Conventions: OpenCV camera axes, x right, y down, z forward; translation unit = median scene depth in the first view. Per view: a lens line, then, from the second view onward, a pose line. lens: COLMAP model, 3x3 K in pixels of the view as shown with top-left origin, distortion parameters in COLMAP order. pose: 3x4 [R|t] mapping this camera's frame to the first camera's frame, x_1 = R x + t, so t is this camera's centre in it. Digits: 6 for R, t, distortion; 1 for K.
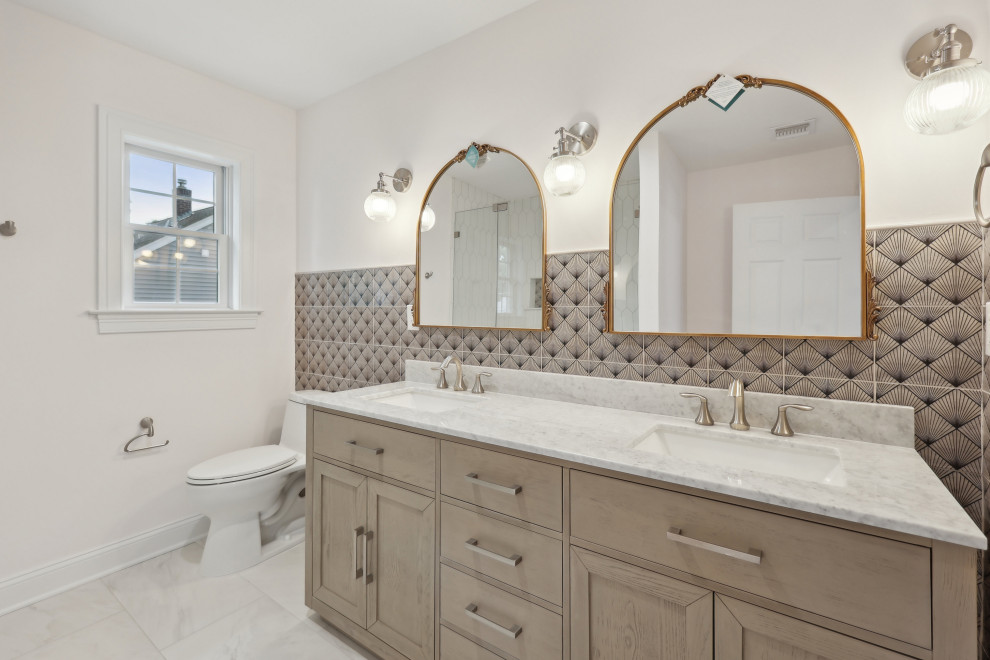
lens RADIAL K [[450.3, 0, 499.5], [0, 450.3, 307.1], [0, 0, 1]] dist [0.022511, -0.000041]
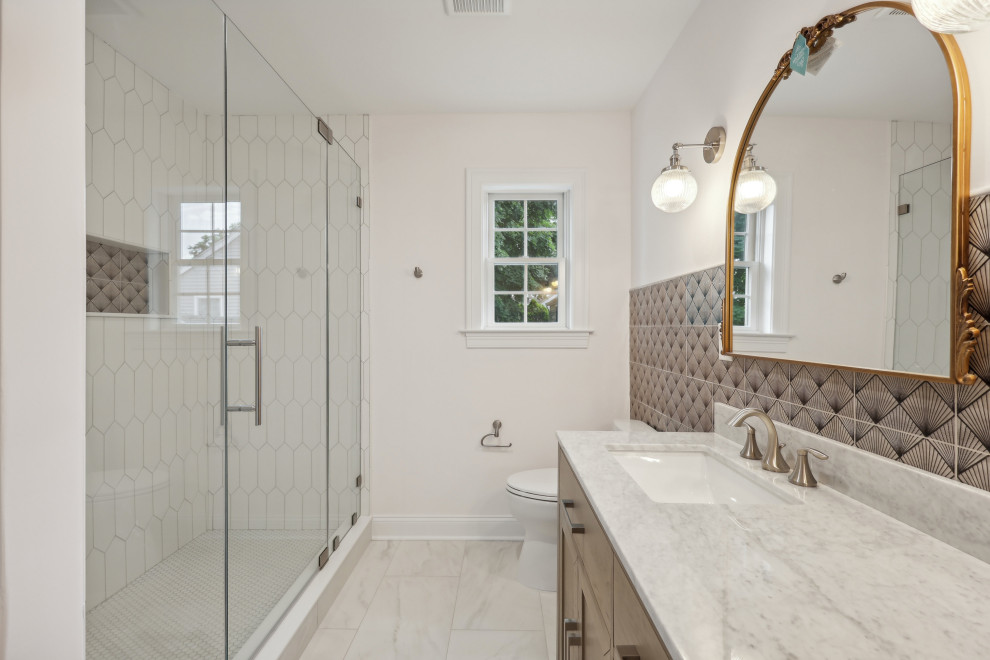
lens RADIAL K [[437.0, 0, 494.1], [0, 437.0, 327.1], [0, 0, 1]] dist [0.002311, 0.000068]
pose [[0.567003, -0.001508, -0.823715, 0.157398], [0.003372, 0.999994, 0.000491, -0.000341], [0.823709, -0.003056, 0.567004, 0.355366]]
